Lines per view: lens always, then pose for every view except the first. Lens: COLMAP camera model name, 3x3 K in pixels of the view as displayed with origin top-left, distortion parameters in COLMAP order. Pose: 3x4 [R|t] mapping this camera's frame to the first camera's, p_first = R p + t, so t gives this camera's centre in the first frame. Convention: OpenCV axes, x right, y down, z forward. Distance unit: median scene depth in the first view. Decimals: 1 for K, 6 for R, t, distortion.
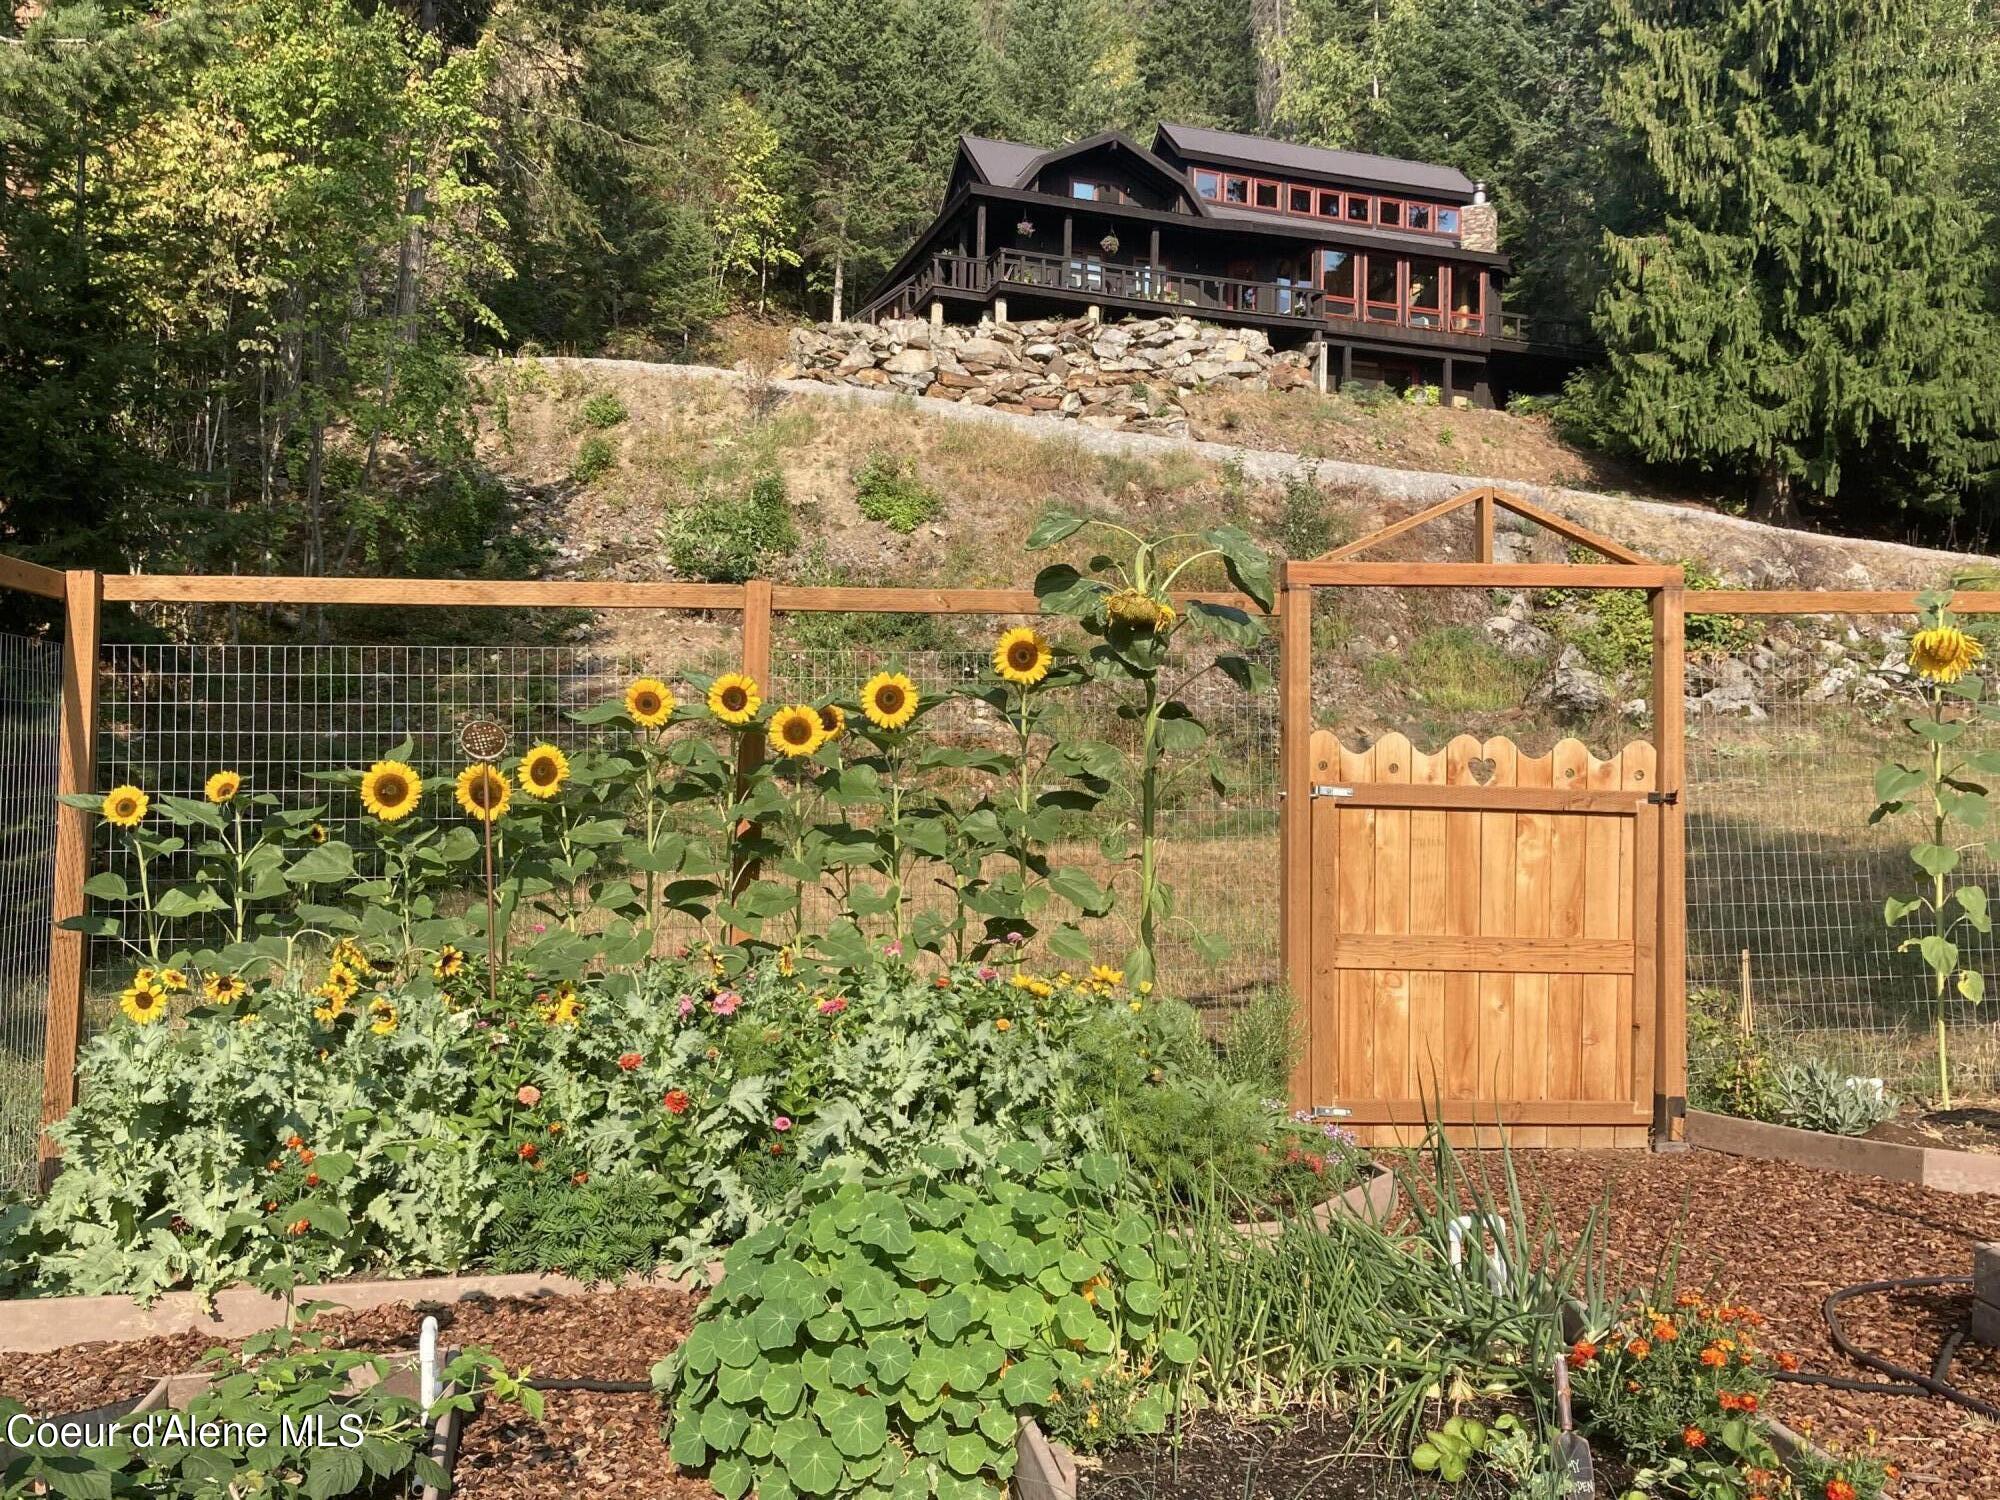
lens RADIAL K [[1974.1, 0, 998.8], [0, 1974.1, 733.2], [0, 0, 1]] dist [0.017767, 0.000000]
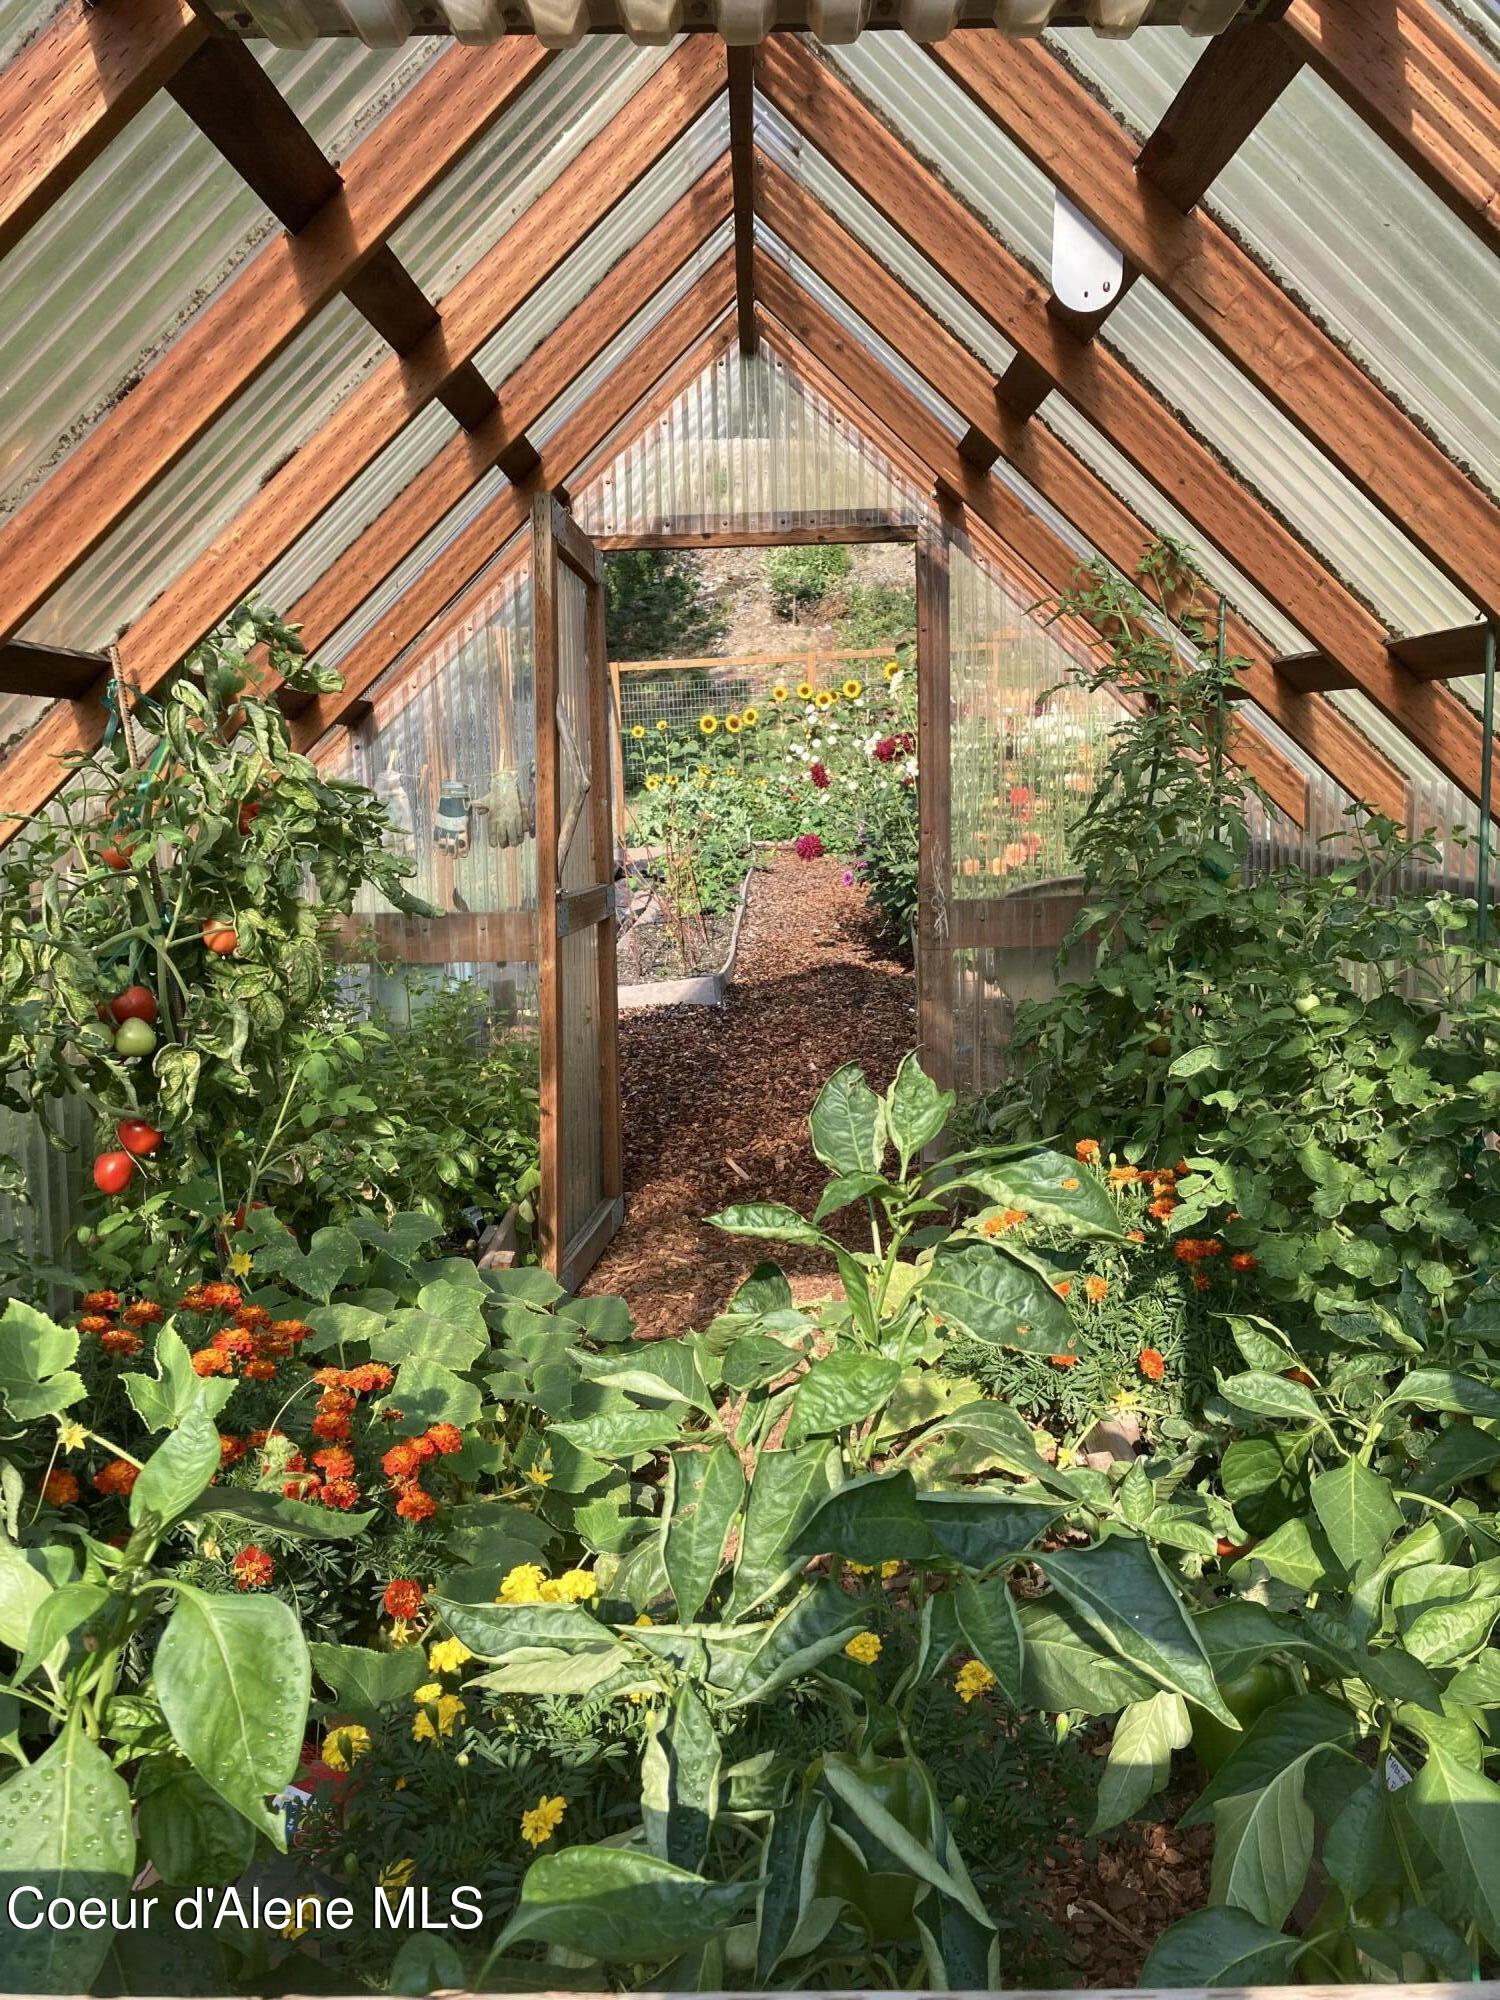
lens RADIAL K [[1613.6, 0, 751.9], [0, 1613.6, 1006.6], [0, 0, 1]] dist [0.066731, -0.014863]
pose [[0.982967, -0.021083, -0.182569, 0.267220], [0.056063, 0.980447, 0.188626, -0.015700], [0.175022, -0.195649, 0.964929, -1.770950]]
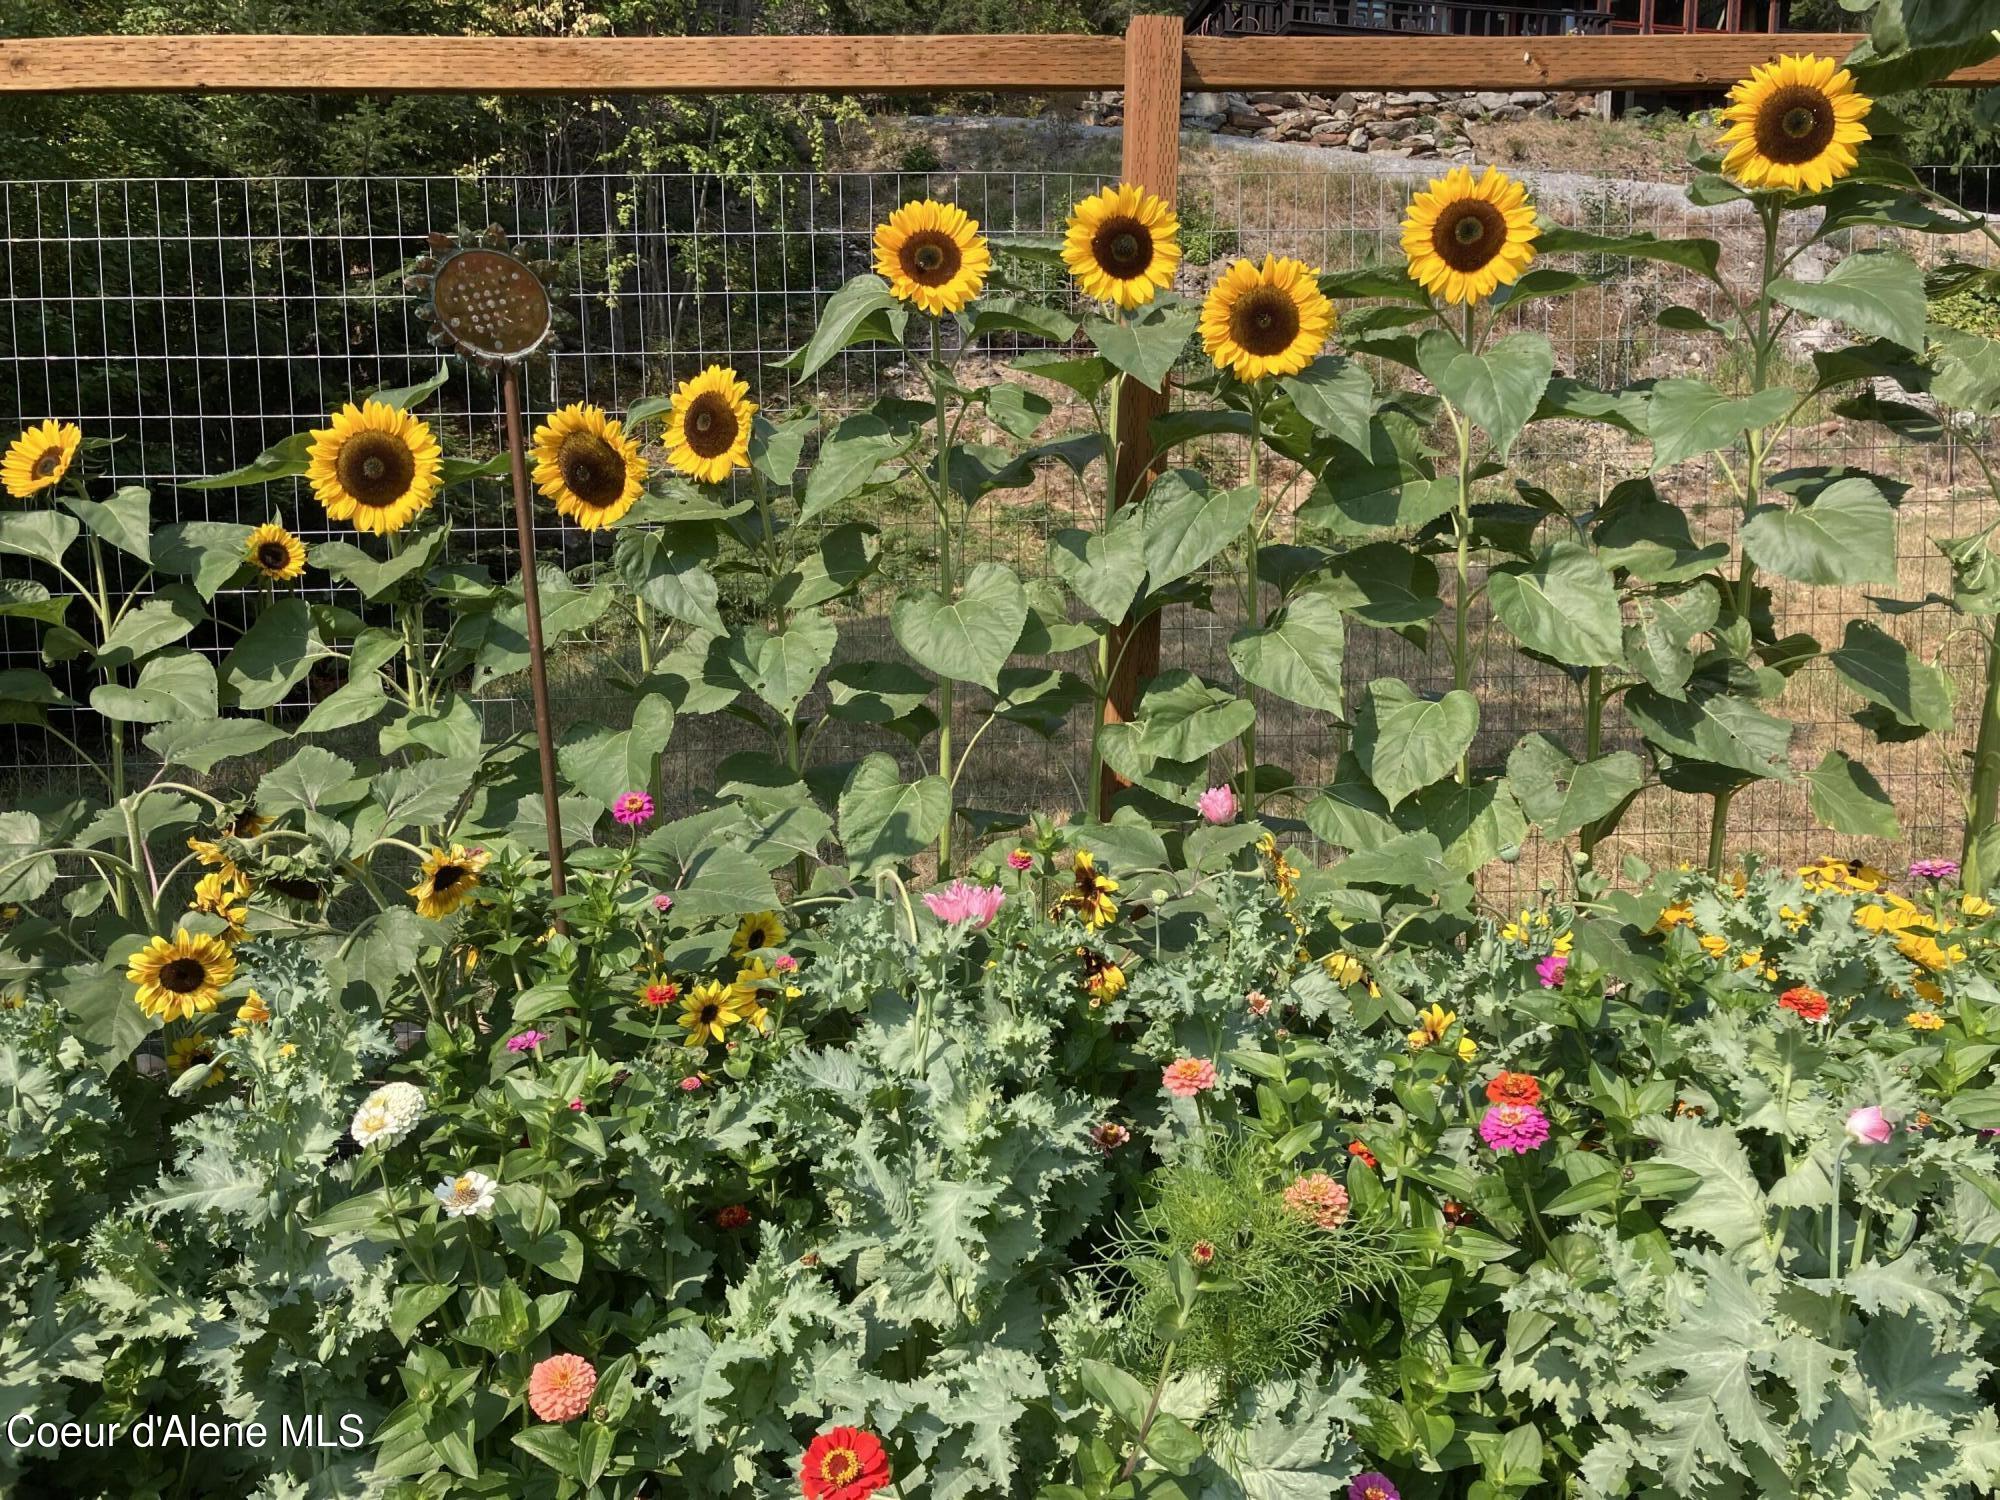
lens RADIAL K [[1613.6, 0, 1013.5], [0, 1613.6, 740.3], [0, 0, 1]] dist [0.066731, -0.014863]
pose [[0.989159, 0.014001, -0.146181, -0.012711], [0.010198, 0.986492, 0.163492, 0.003728], [0.146495, -0.163210, 0.975654, 0.078254]]
